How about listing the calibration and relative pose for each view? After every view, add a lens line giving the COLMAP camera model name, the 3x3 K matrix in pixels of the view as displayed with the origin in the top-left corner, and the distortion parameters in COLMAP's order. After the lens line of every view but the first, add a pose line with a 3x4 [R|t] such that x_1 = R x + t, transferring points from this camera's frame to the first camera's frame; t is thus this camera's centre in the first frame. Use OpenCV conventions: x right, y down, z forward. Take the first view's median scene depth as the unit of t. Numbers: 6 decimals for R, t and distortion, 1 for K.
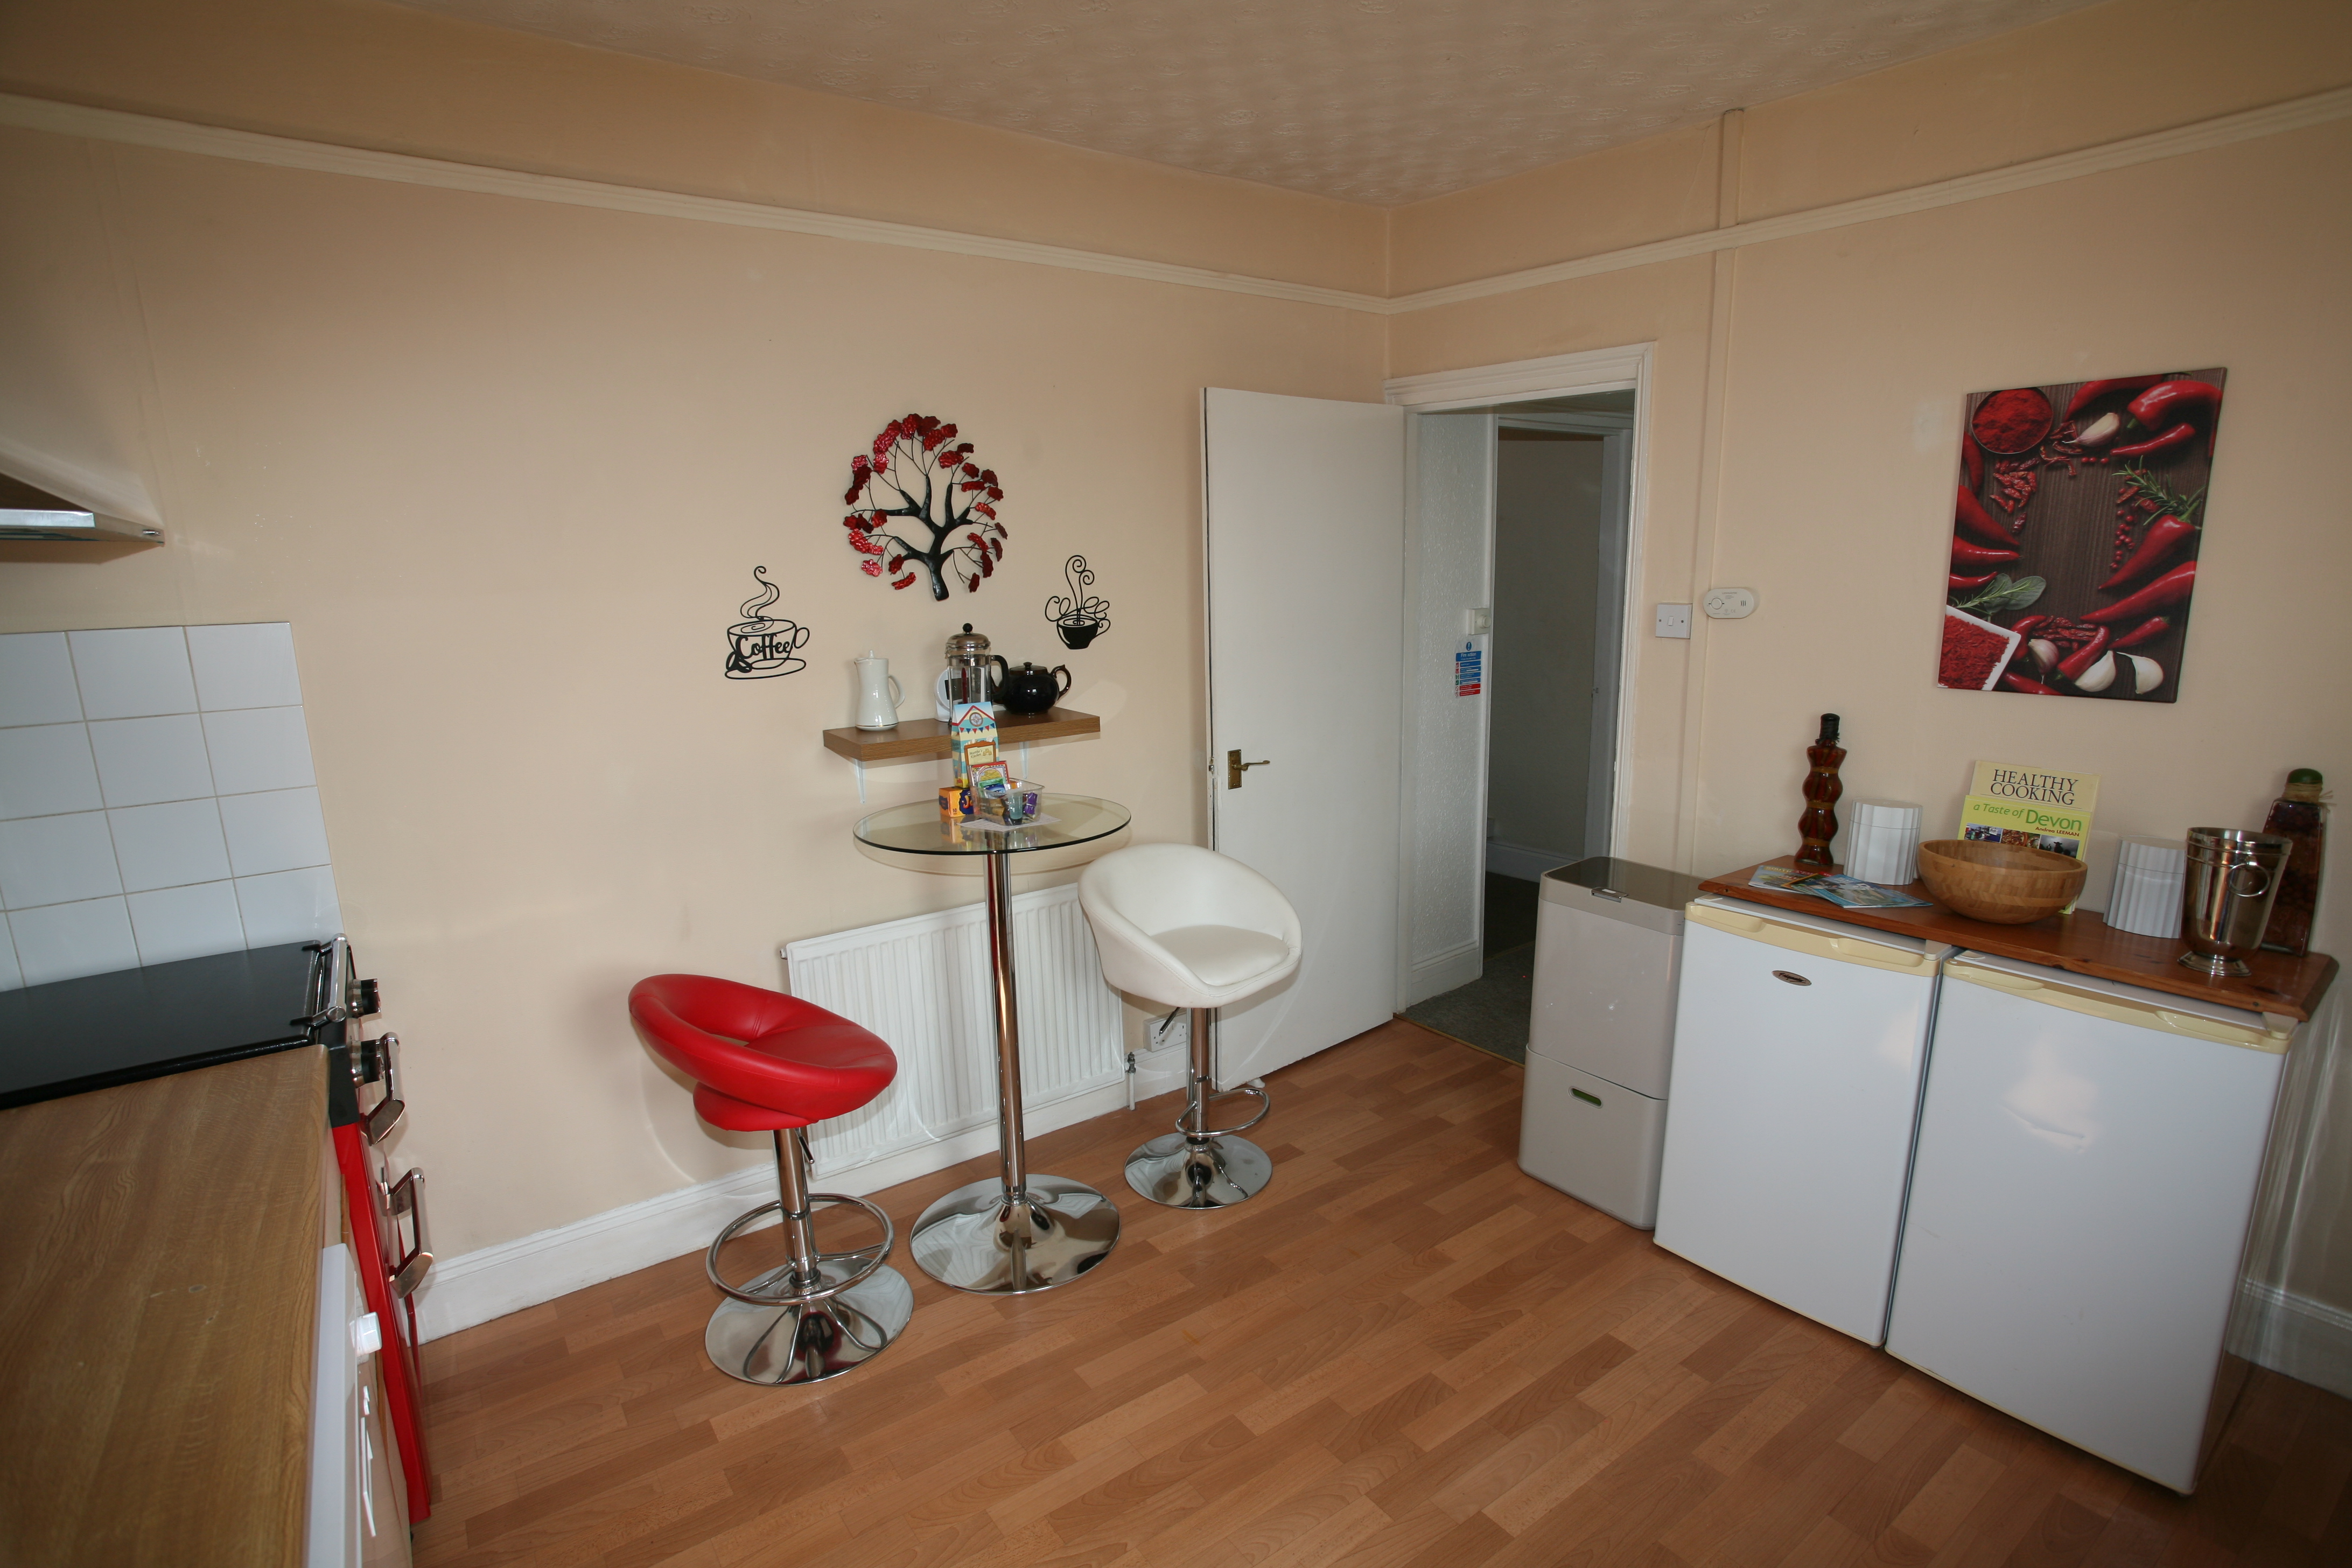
lens RADIAL K [[1151.9, 0, 1176.0], [0, 1151.9, 784.0], [0, 0, 1]] dist [-0.075723, 0.032219]
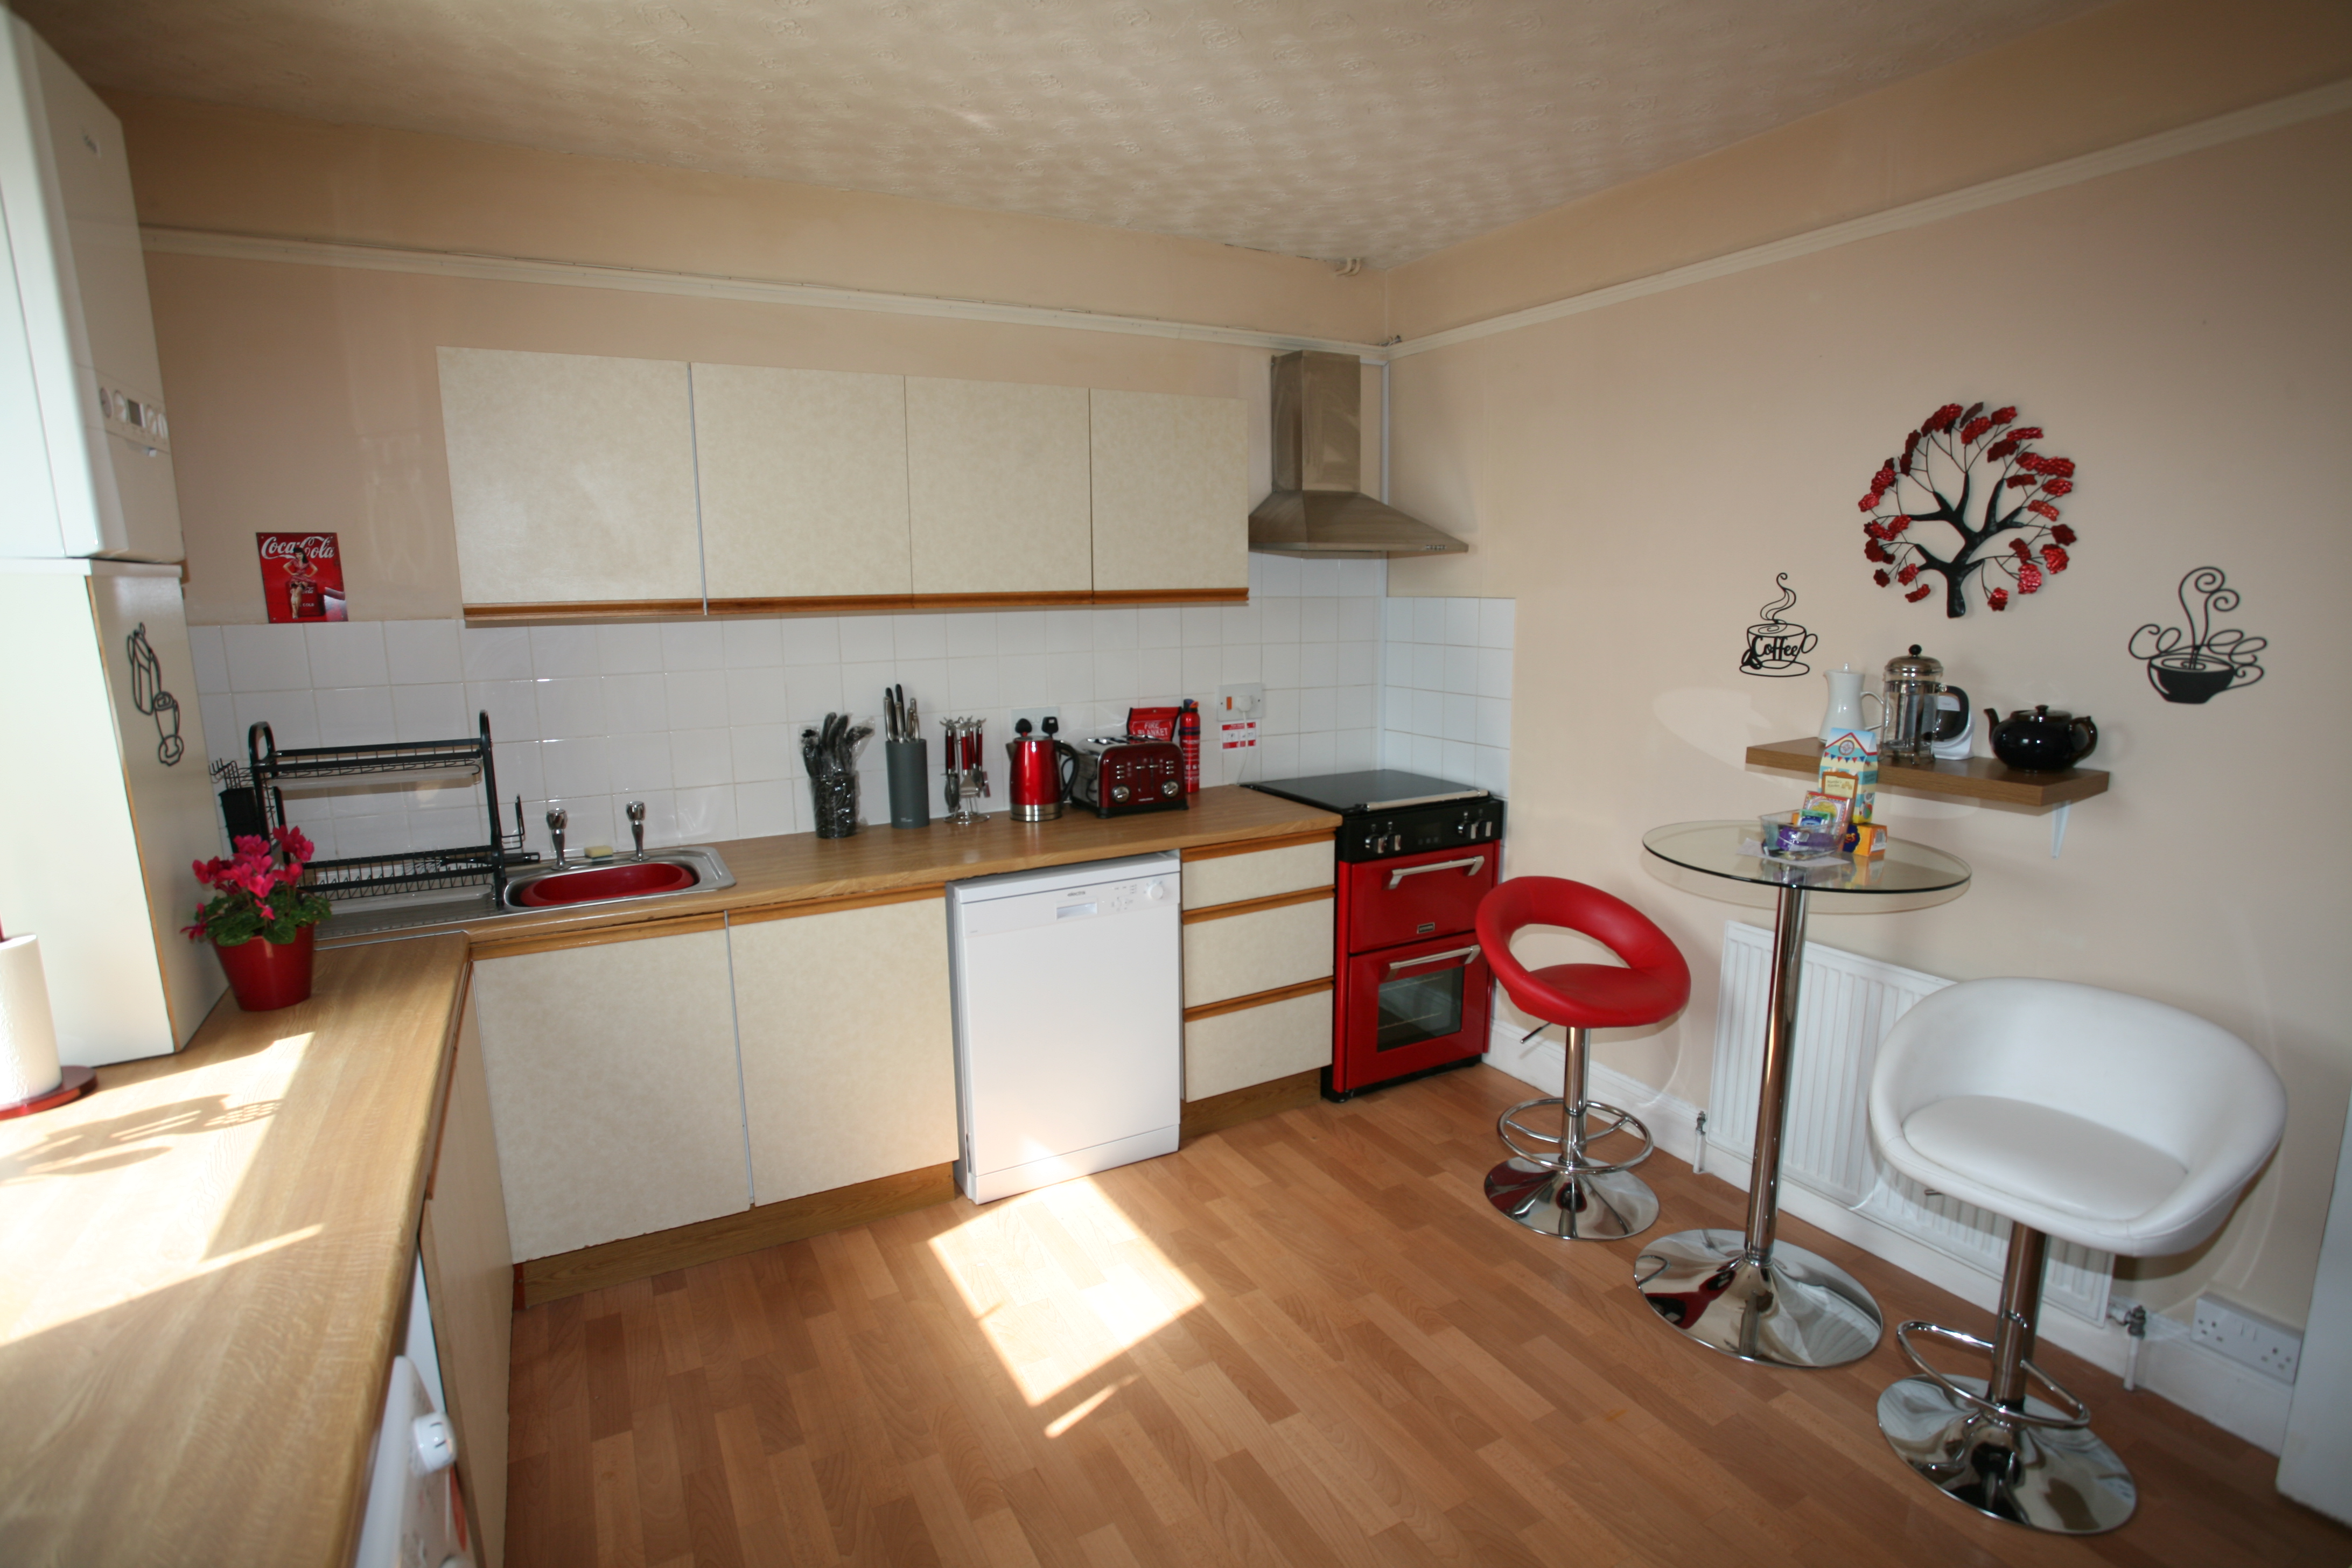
lens RADIAL K [[1151.9, 0, 1176.0], [0, 1151.9, 784.0], [0, 0, 1]] dist [-0.075723, 0.032219]
pose [[-0.124697, 0.196246, -0.972593, 0.729587], [-0.176707, 0.960181, 0.216397, -0.121637], [0.976333, 0.198848, -0.085054, 0.538629]]
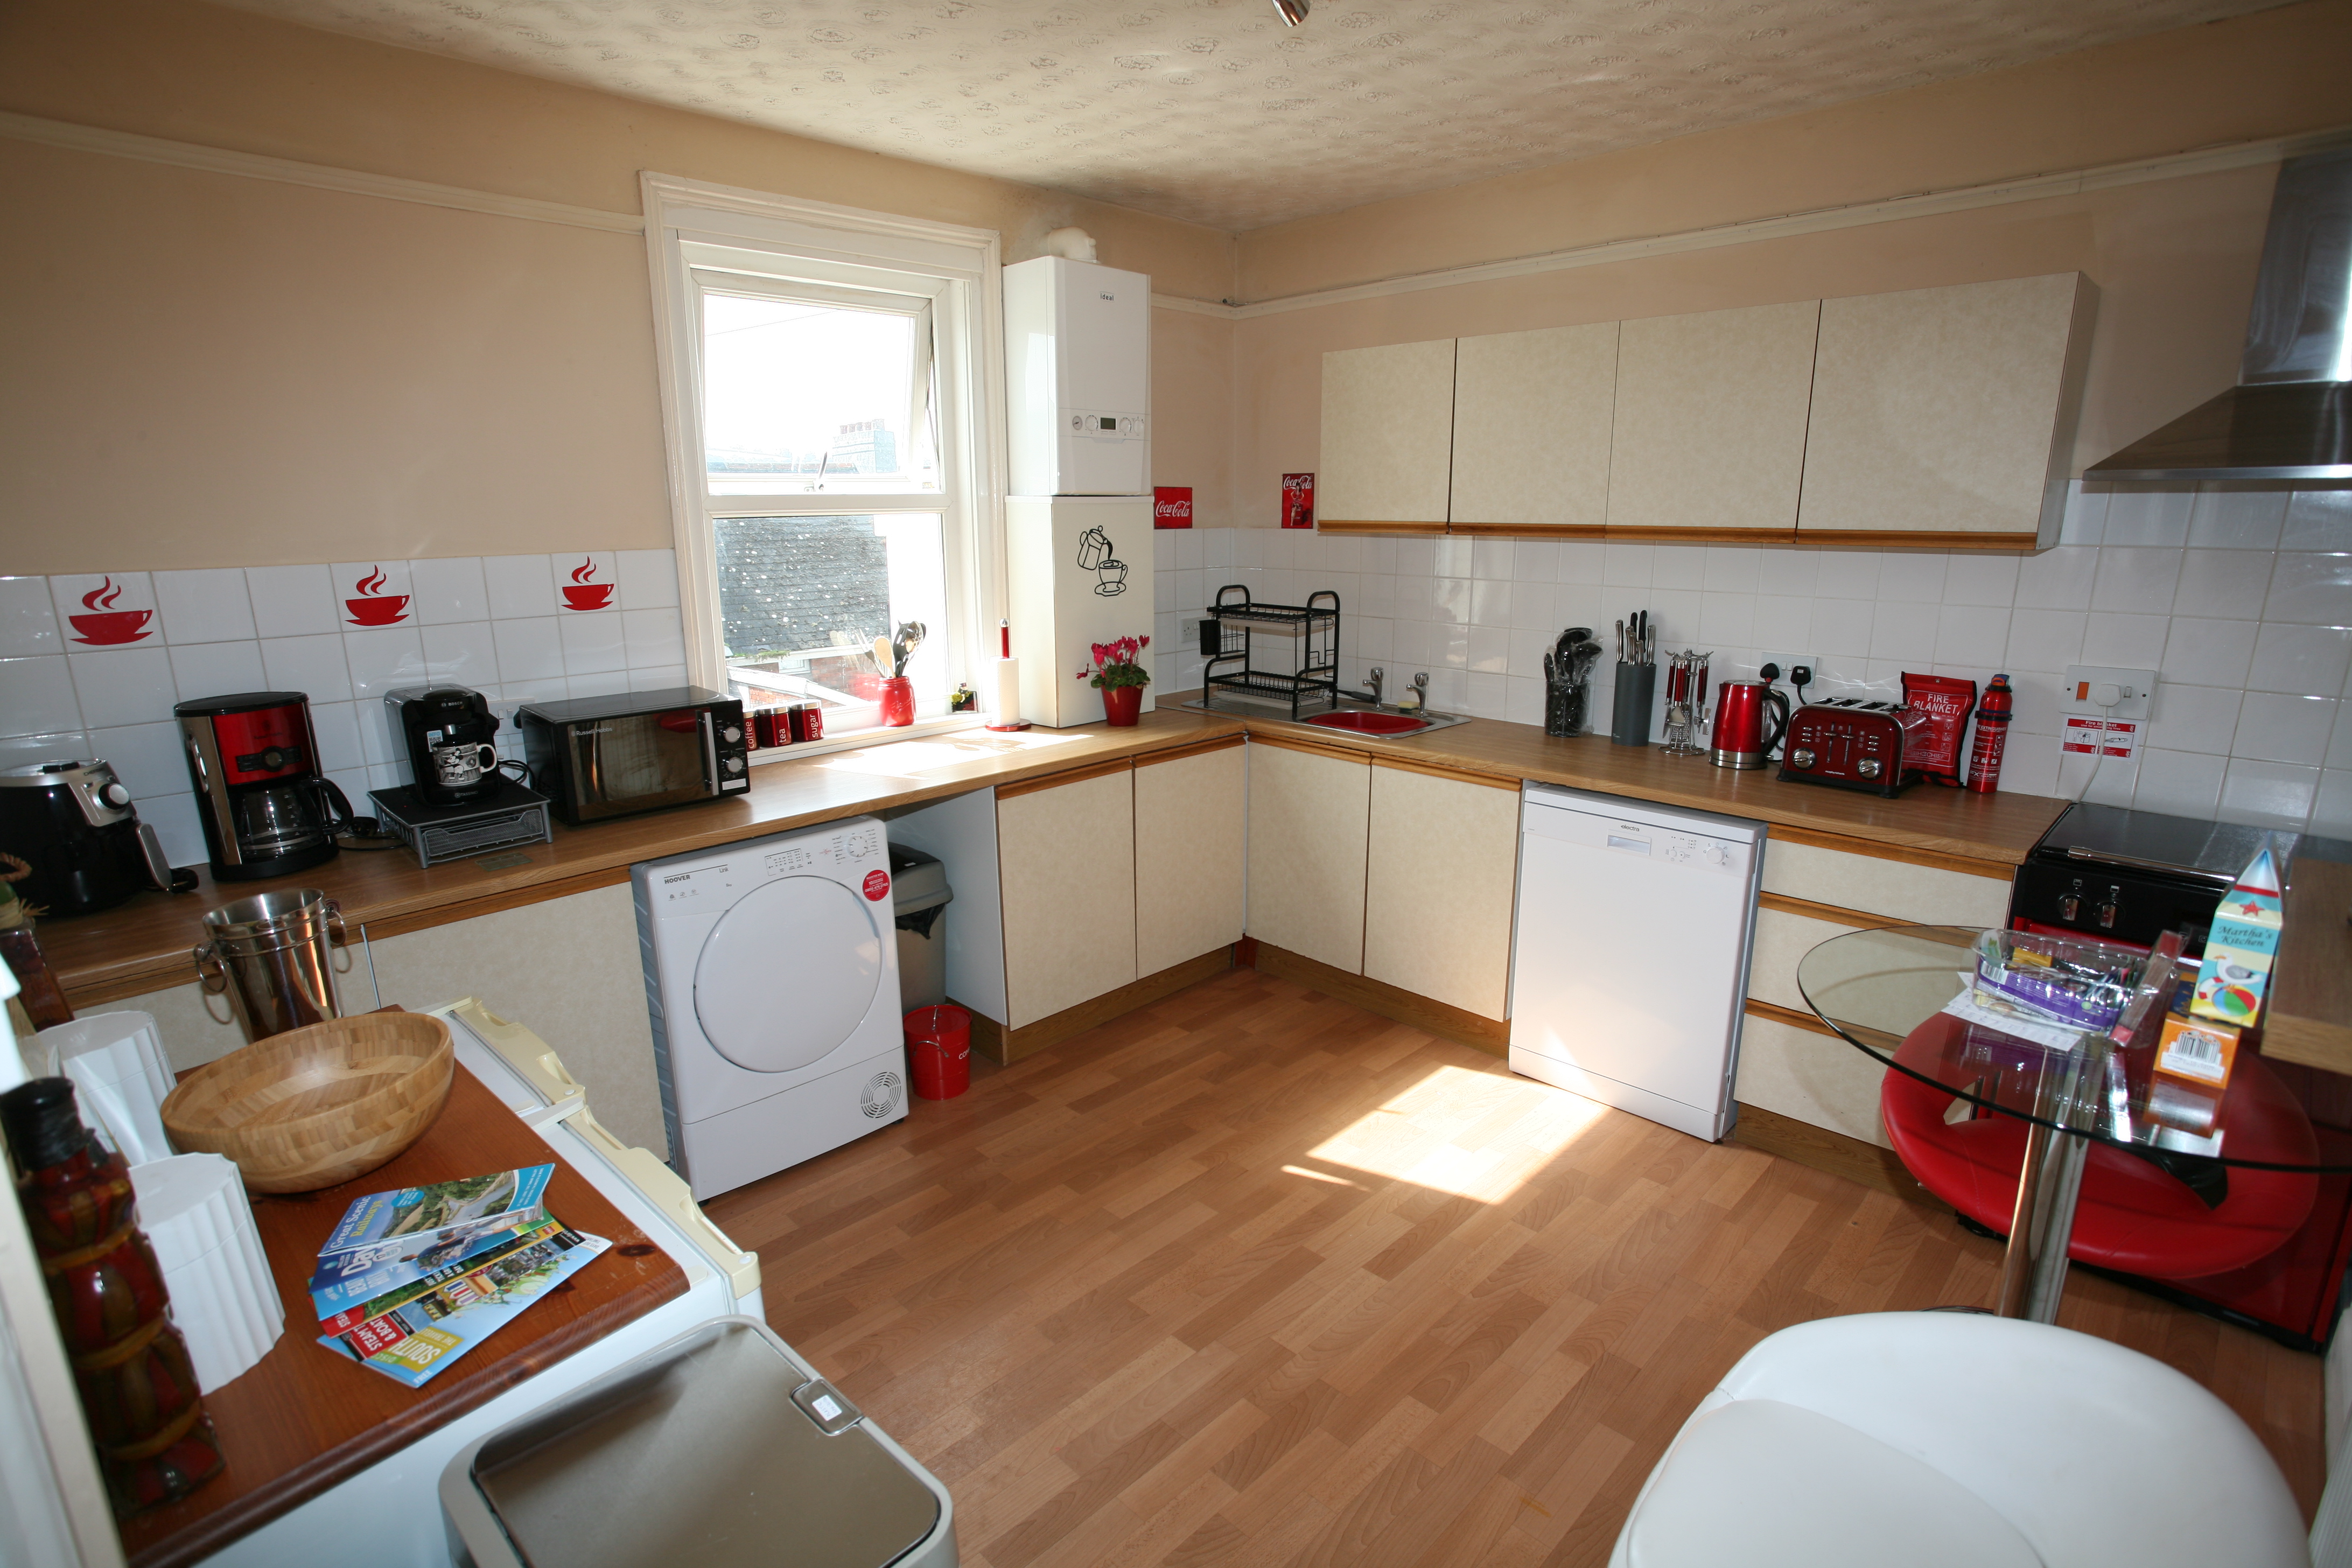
lens RADIAL K [[1151.9, 0, 1176.0], [0, 1151.9, 784.0], [0, 0, 1]] dist [-0.075723, 0.032219]
pose [[-0.986409, 0.062667, -0.151892, 0.300917], [-0.006183, 0.909603, 0.415431, -0.256372], [0.164195, 0.410724, -0.896853, 1.253731]]
